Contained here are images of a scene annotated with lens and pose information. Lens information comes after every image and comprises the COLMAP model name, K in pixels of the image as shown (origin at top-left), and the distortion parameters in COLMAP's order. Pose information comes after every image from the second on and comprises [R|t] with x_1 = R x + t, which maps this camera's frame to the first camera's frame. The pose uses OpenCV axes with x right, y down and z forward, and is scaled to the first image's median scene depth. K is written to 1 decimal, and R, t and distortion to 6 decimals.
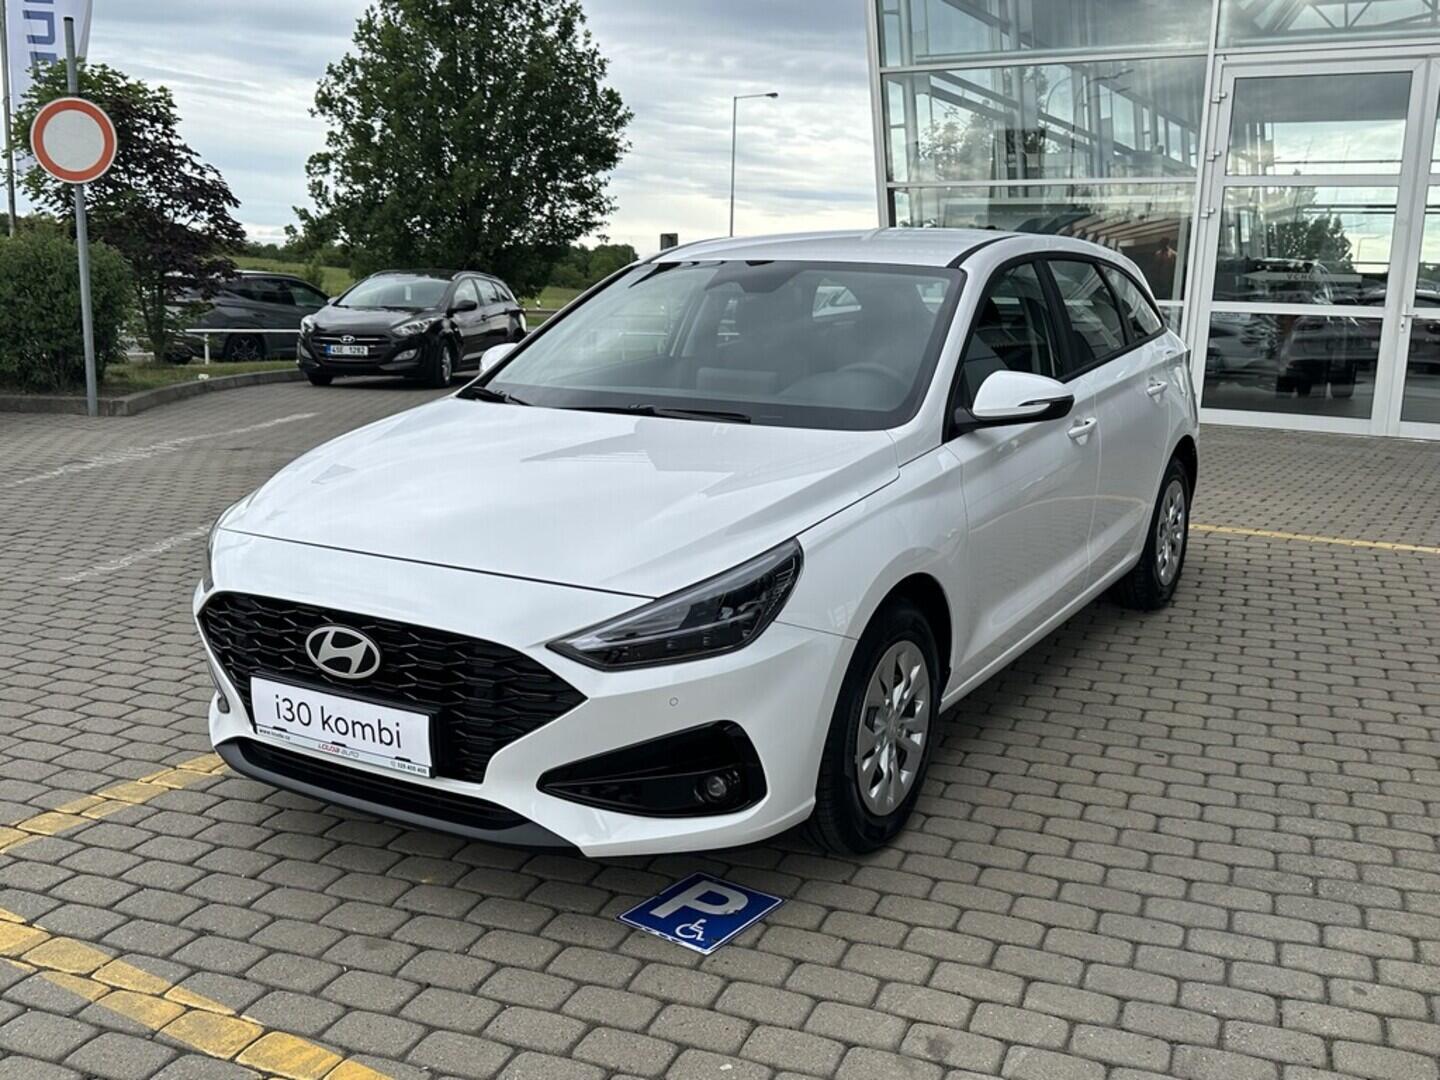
lens RADIAL K [[1377.8, 0, 720.0], [0, 1377.8, 540.0], [0, 0, 1]] dist [0.146479, -0.299770]
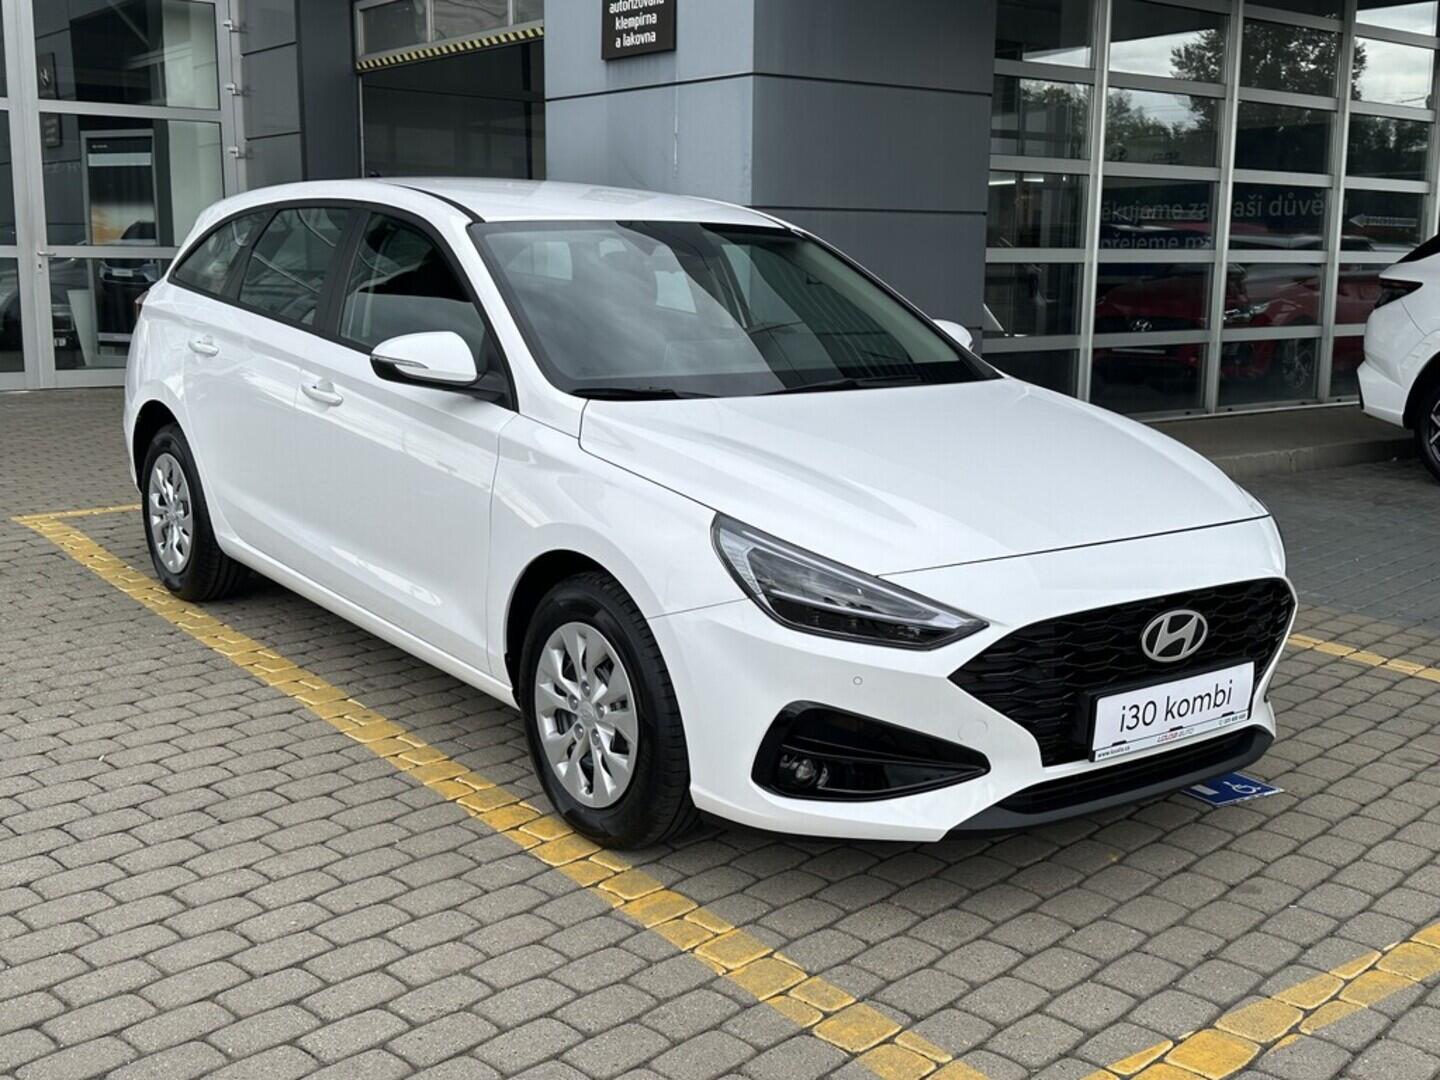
lens RADIAL K [[1595.4, 0, 723.5], [0, 1595.4, 535.4], [0, 0, 1]] dist [0.188647, -0.398665]
pose [[0.367786, -0.186315, 0.911055, -1.435211], [0.168083, 0.976905, 0.131928, -0.196254], [-0.914594, 0.104611, 0.390608, 0.843327]]
